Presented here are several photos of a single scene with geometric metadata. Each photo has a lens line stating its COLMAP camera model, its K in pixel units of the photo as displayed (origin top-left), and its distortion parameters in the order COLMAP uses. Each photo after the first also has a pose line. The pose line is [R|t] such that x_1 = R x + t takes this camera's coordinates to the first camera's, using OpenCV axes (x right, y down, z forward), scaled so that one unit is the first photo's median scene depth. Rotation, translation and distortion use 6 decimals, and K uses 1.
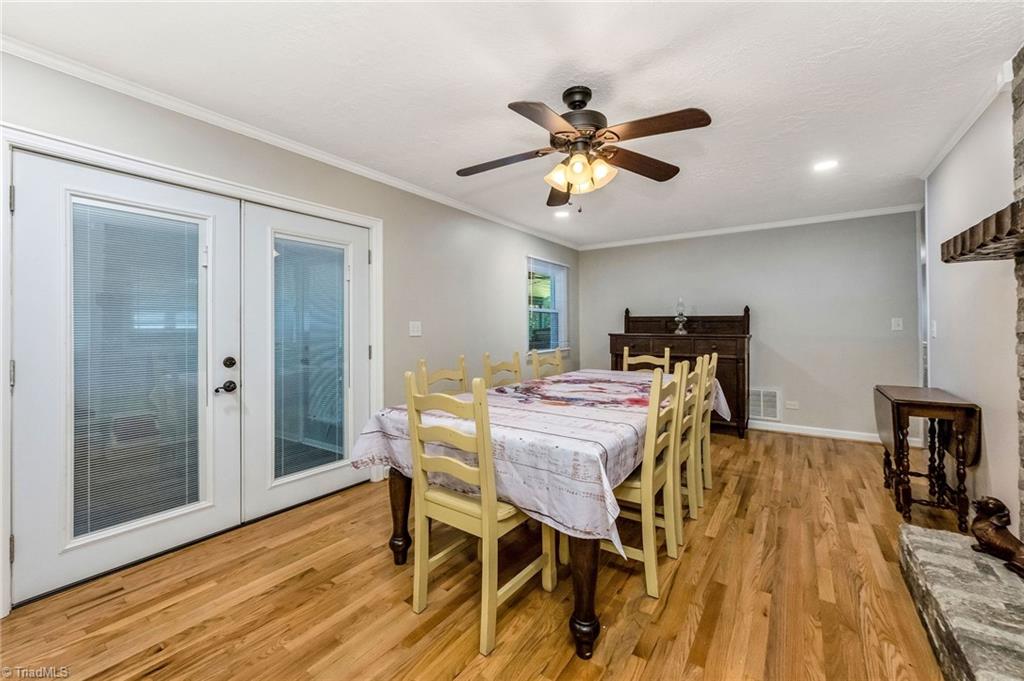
lens RADIAL K [[419.6, 0, 512.5], [0, 419.6, 327.2], [0, 0, 1]] dist [-0.002584, -0.000321]
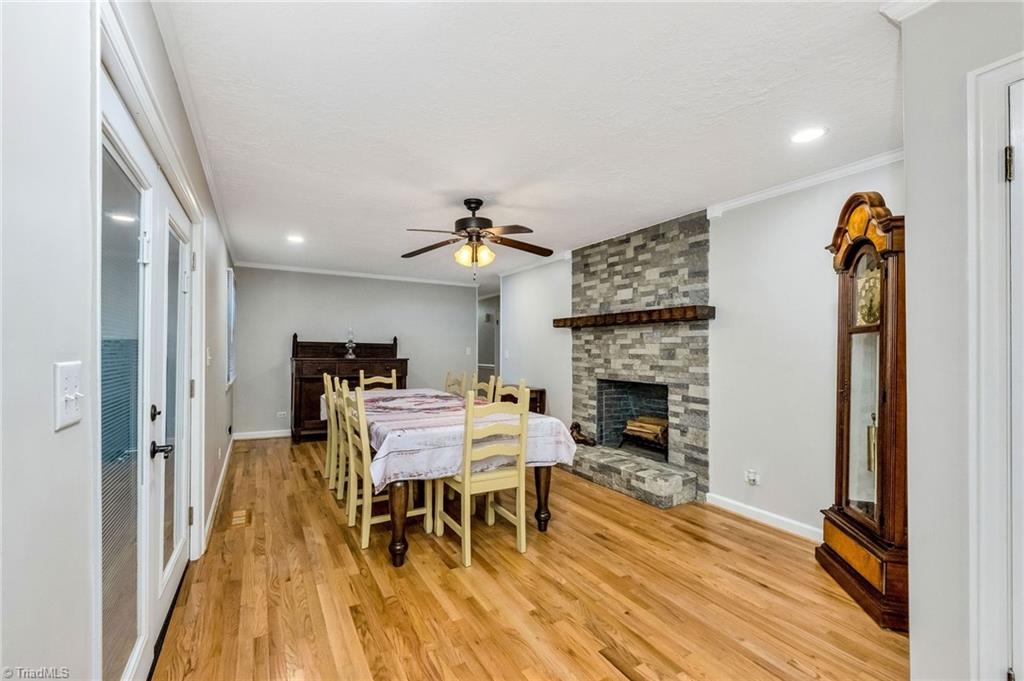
lens RADIAL K [[417.4, 0, 514.1], [0, 417.4, 345.5], [0, 0, 1]] dist [-0.001932, -0.000117]
pose [[0.410366, 0.014180, 0.911810, -0.645132], [-0.010402, 0.999887, -0.010868, -0.014333], [-0.911861, -0.005024, 0.410467, 0.136273]]
